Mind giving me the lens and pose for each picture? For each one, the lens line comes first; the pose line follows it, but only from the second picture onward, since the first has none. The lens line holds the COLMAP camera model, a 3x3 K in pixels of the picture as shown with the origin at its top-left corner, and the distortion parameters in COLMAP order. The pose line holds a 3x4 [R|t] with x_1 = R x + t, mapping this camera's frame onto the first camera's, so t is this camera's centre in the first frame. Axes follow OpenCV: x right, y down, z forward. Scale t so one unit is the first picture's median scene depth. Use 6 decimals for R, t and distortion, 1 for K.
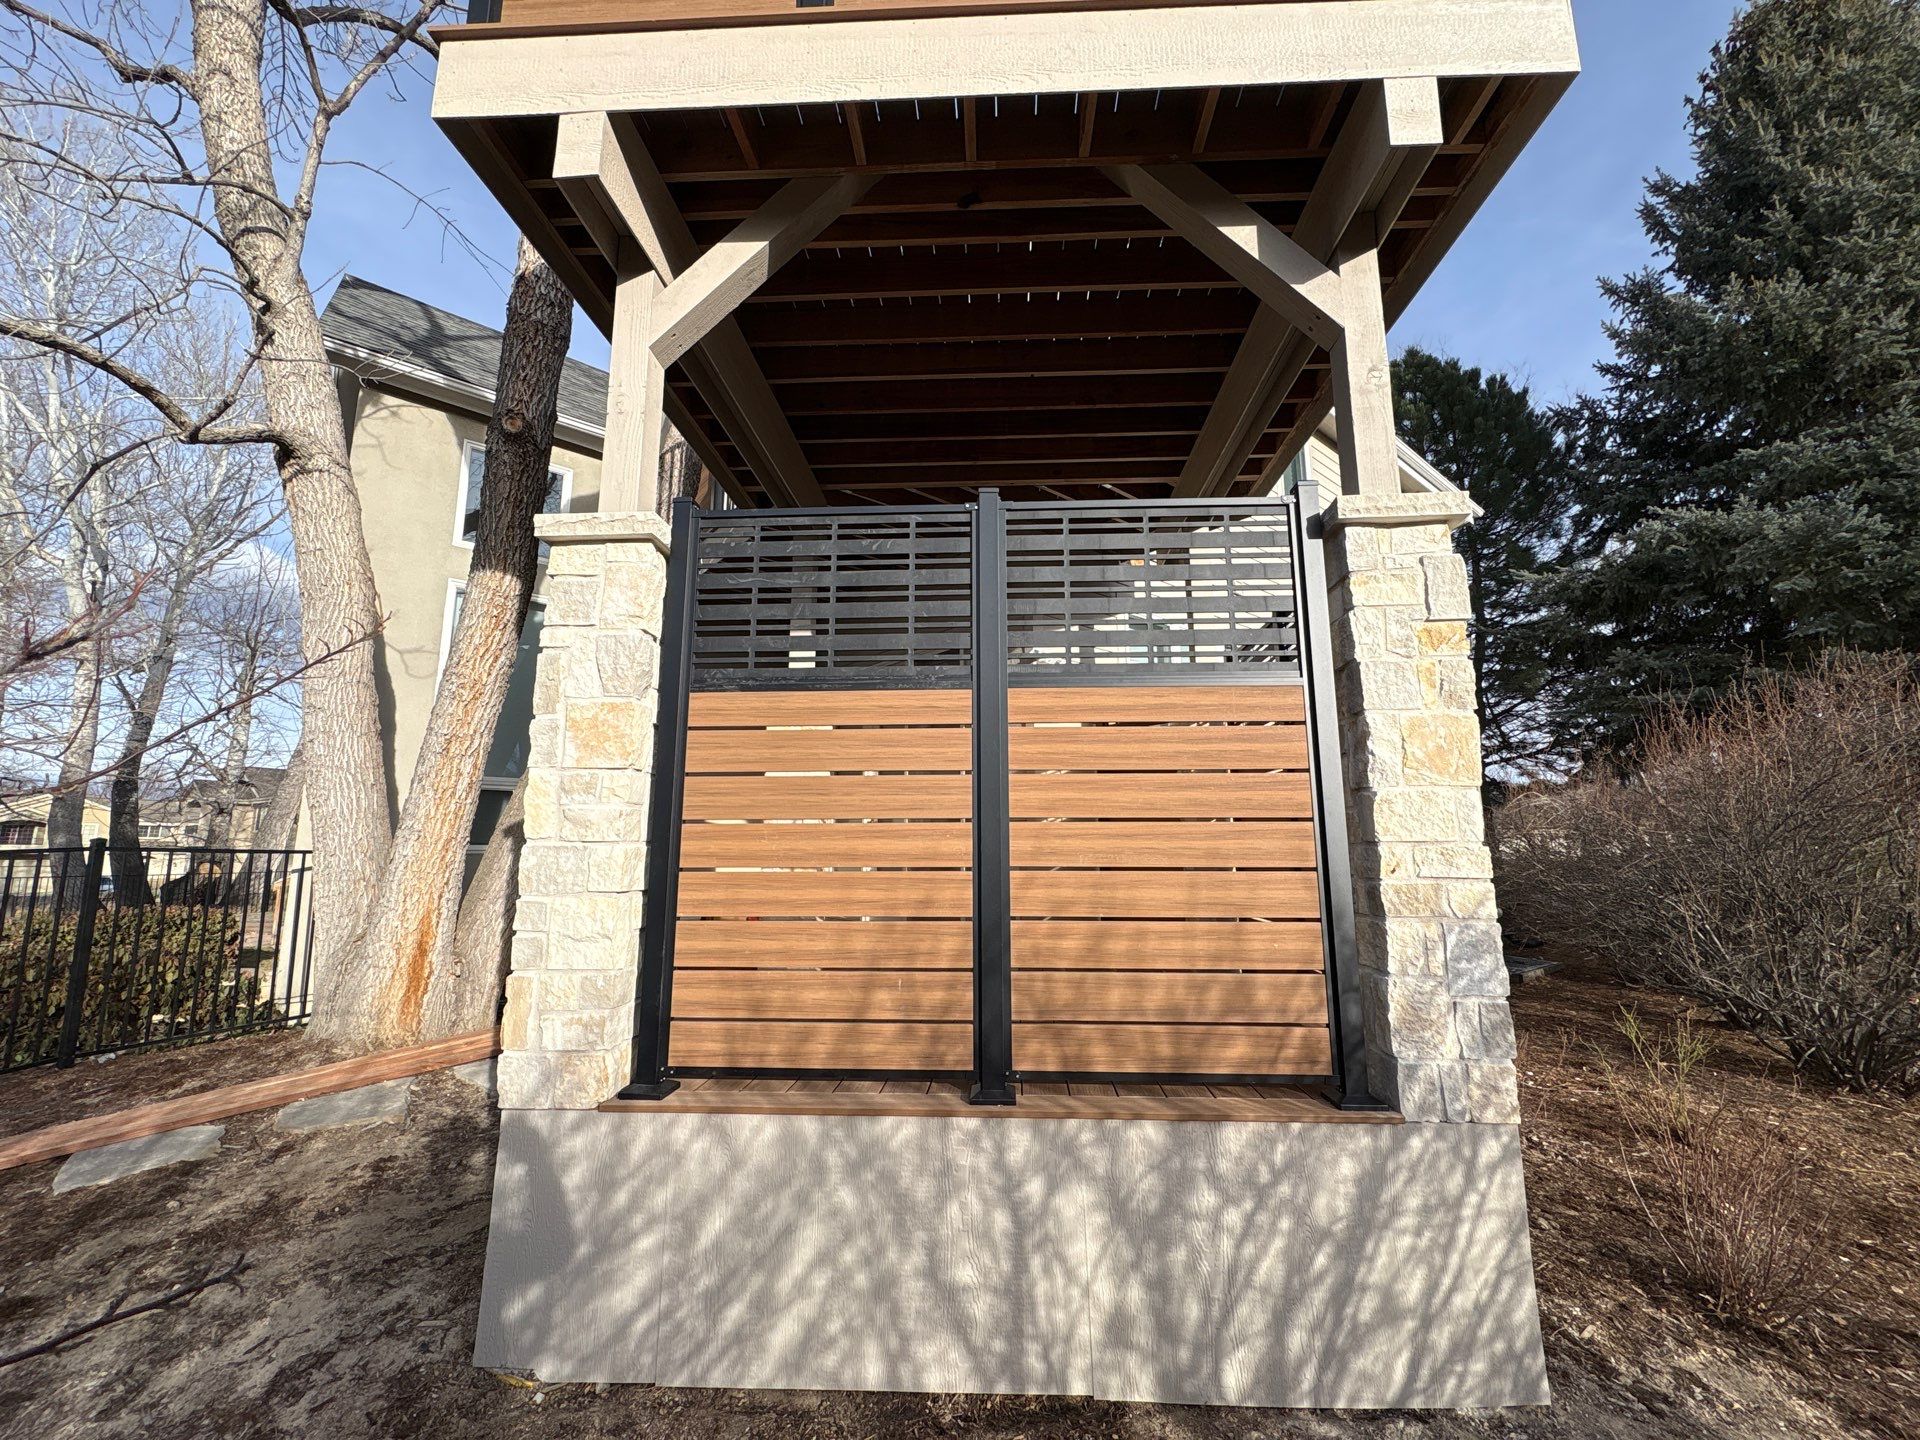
lens RADIAL K [[775.3, 0, 955.2], [0, 775.3, 718.4], [0, 0, 1]] dist [-0.005181, 0.001359]
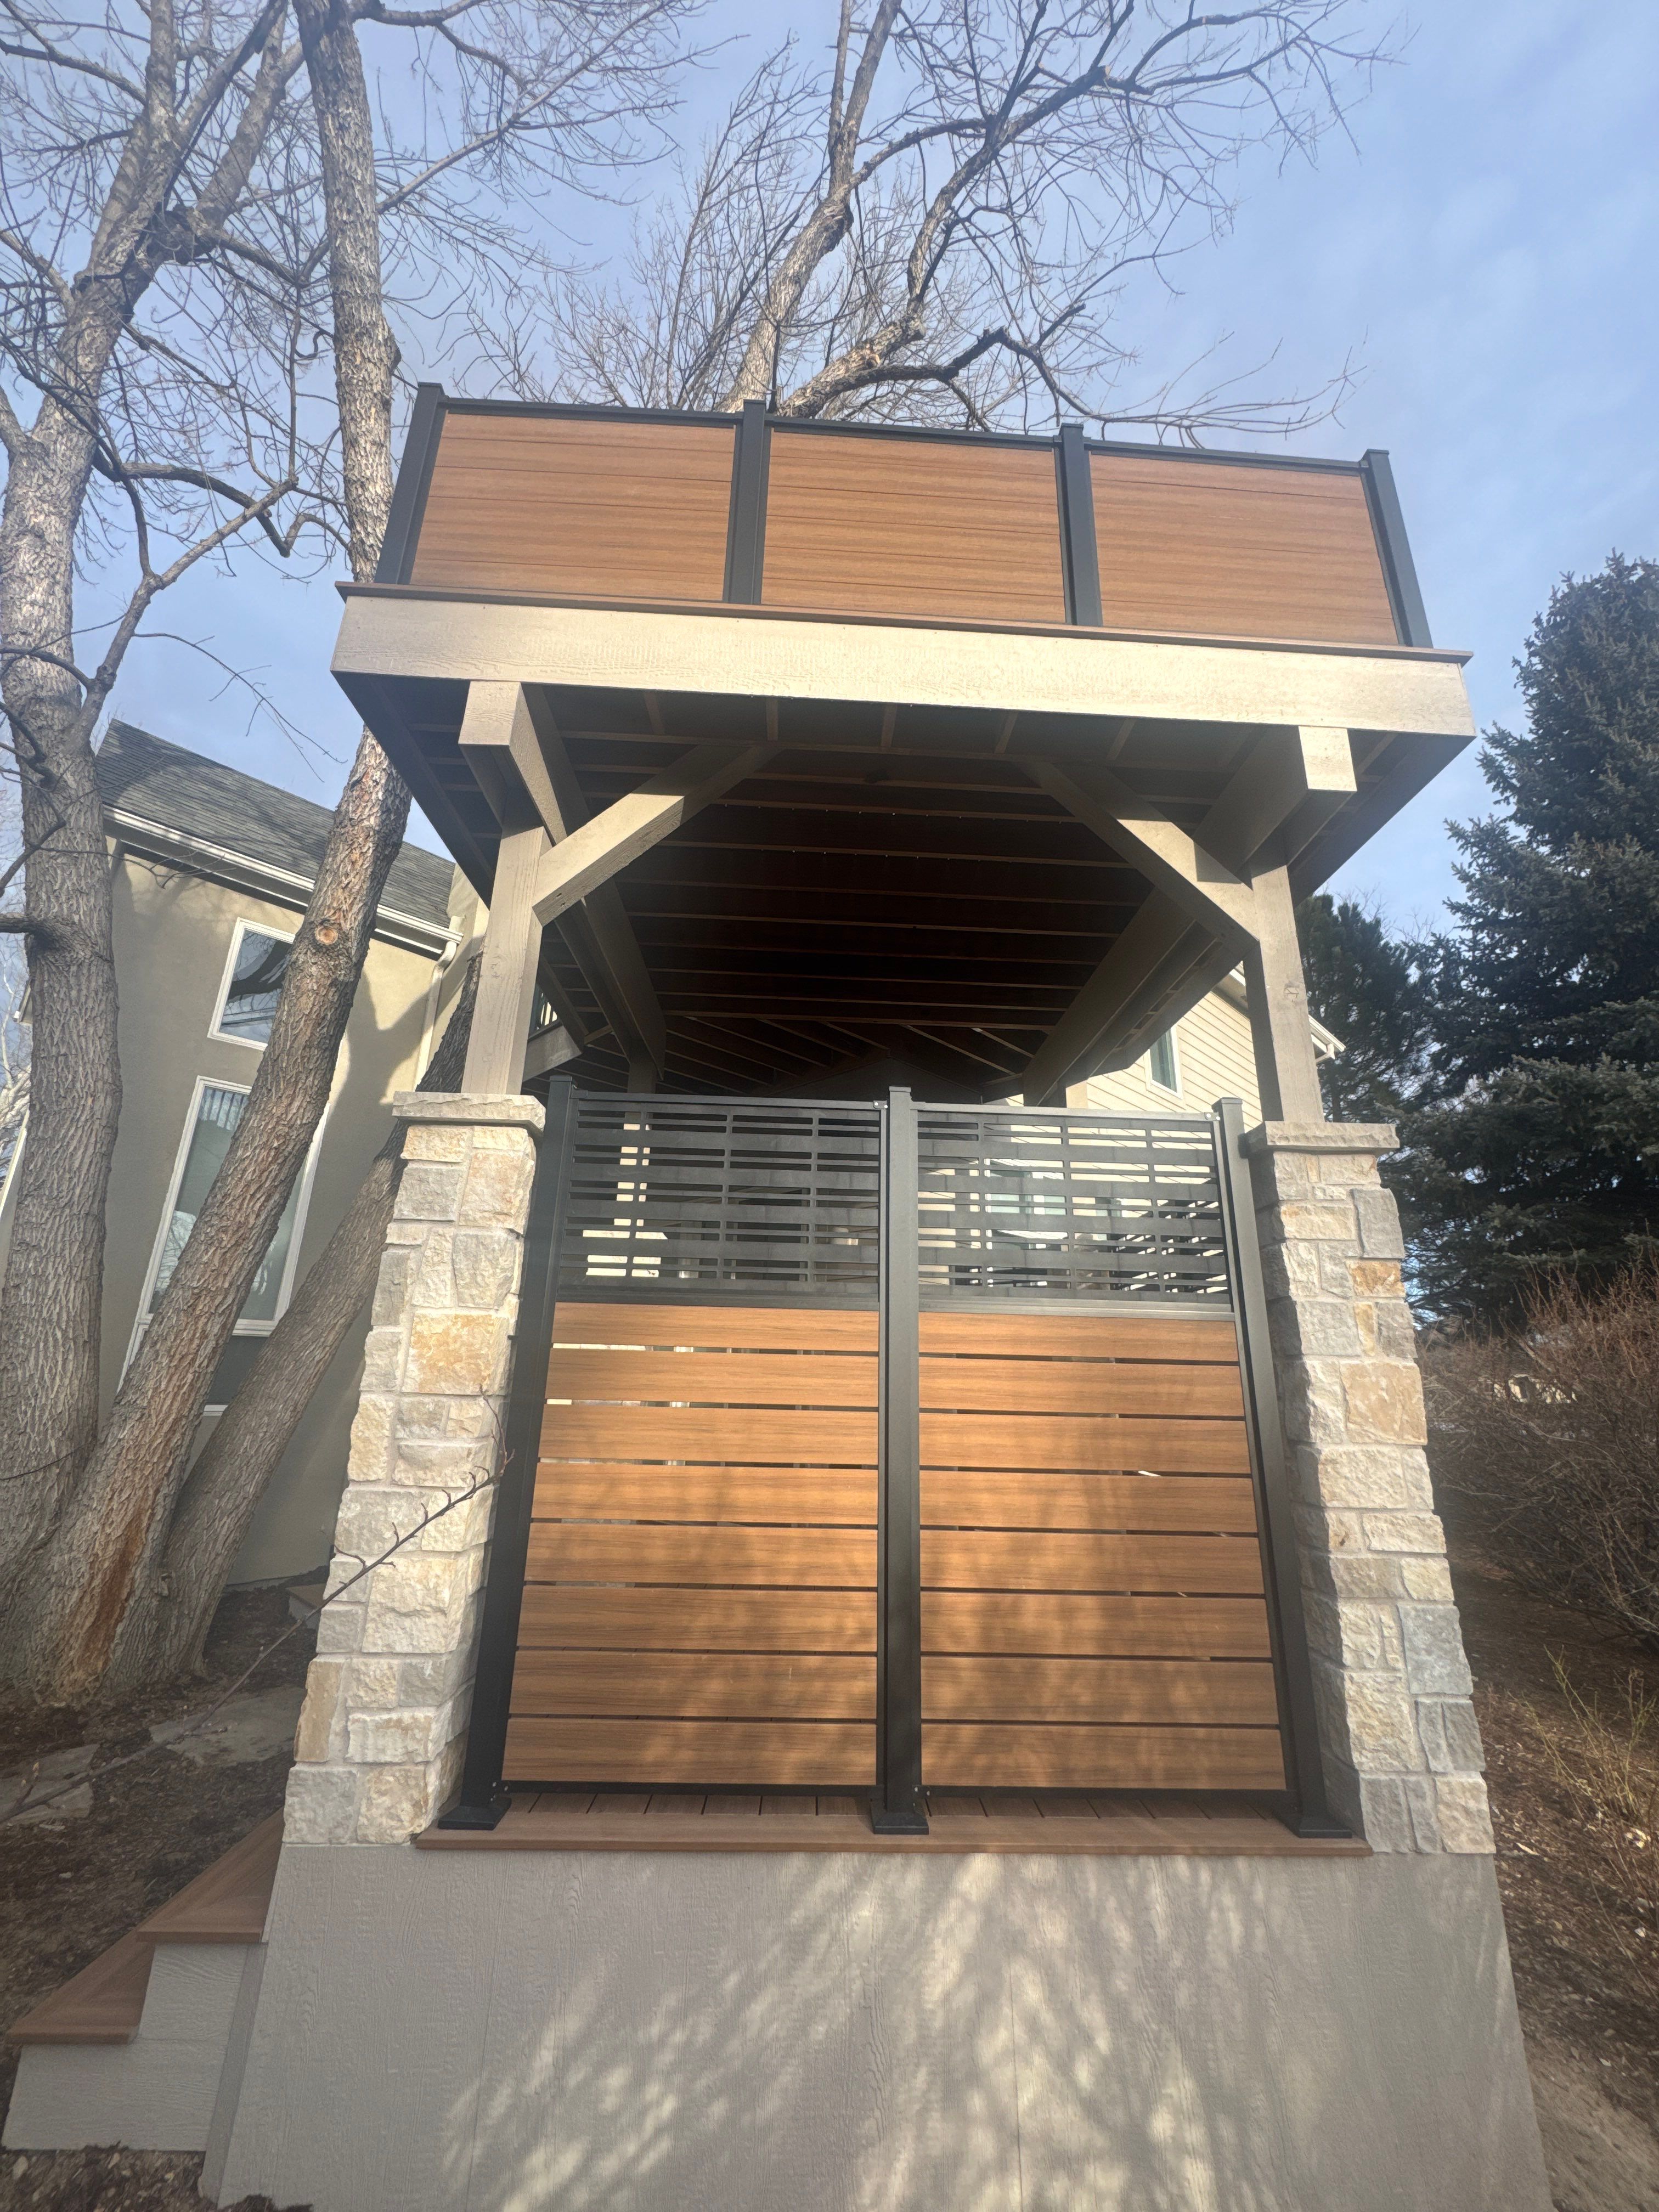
lens RADIAL K [[893.3, 0, 832.0], [0, 893.3, 1103.7], [0, 0, 1]] dist [-0.005181, 0.001359]
pose [[0.995624, 0.051437, 0.078023, -0.109299], [-0.039834, 0.988835, -0.143591, -0.108706], [-0.084537, 0.139854, 0.986557, -0.042839]]
